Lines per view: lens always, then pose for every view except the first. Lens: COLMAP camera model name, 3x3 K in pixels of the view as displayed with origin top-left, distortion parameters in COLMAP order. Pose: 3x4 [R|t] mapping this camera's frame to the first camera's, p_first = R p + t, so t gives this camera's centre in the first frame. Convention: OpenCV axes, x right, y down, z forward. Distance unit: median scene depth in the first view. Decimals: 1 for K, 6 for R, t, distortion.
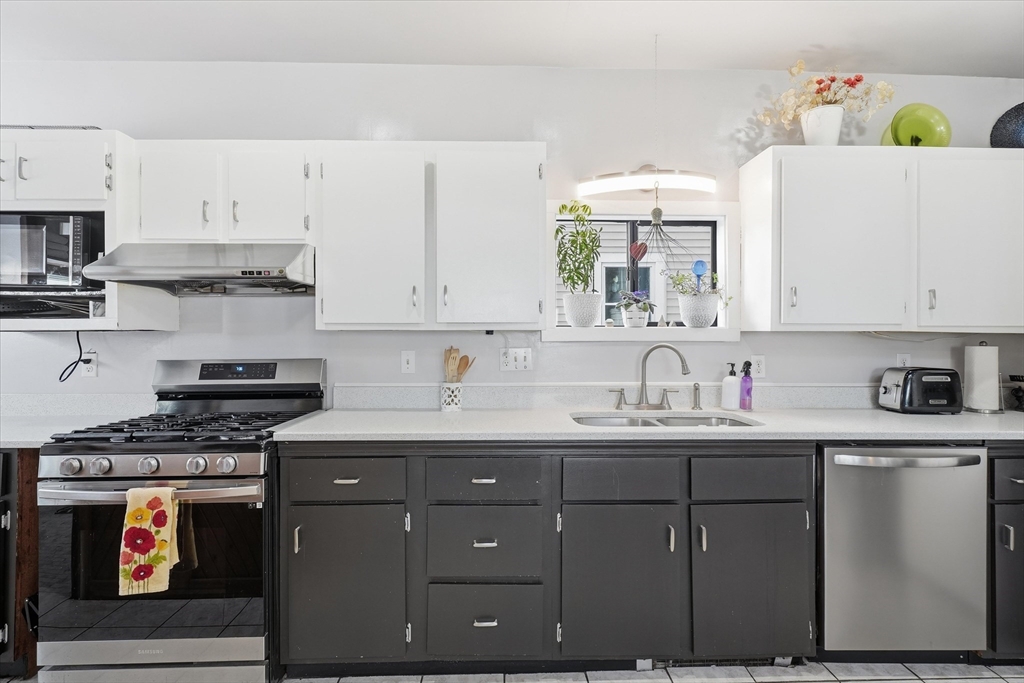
lens RADIAL K [[496.0, 0, 509.7], [0, 496.0, 337.2], [0, 0, 1]] dist [-0.003635, 0.001309]
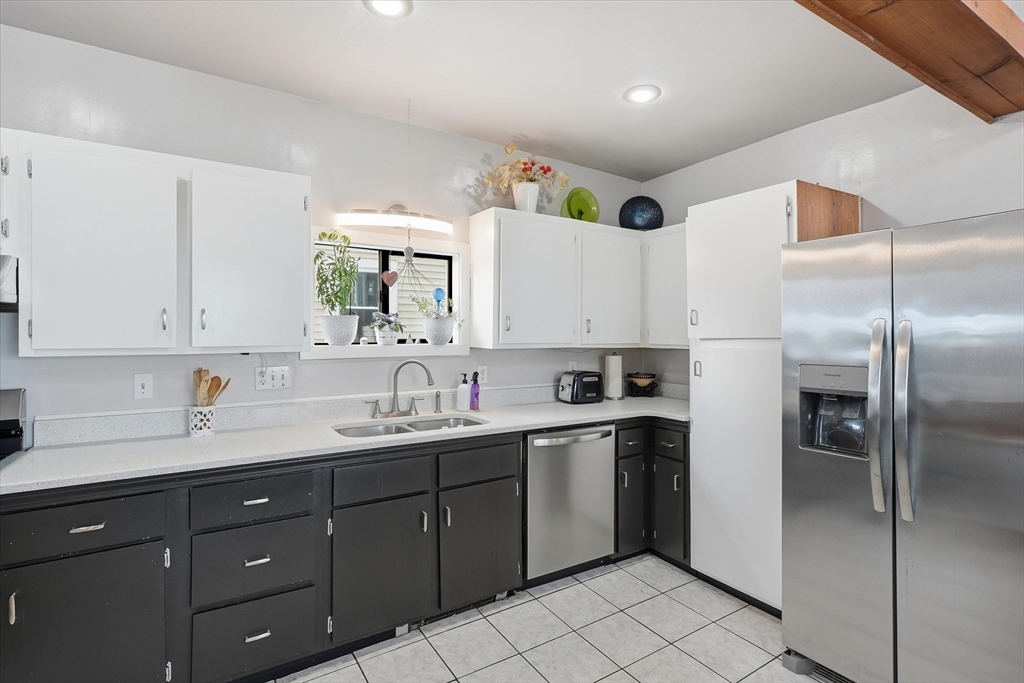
lens RADIAL K [[496.0, 0, 509.7], [0, 496.0, 337.2], [0, 0, 1]] dist [-0.003635, 0.001309]
pose [[0.854225, -0.002482, 0.519898, -0.111235], [-0.003840, 0.999931, 0.011083, -0.057166], [-0.519890, -0.011464, 0.854156, -0.135475]]
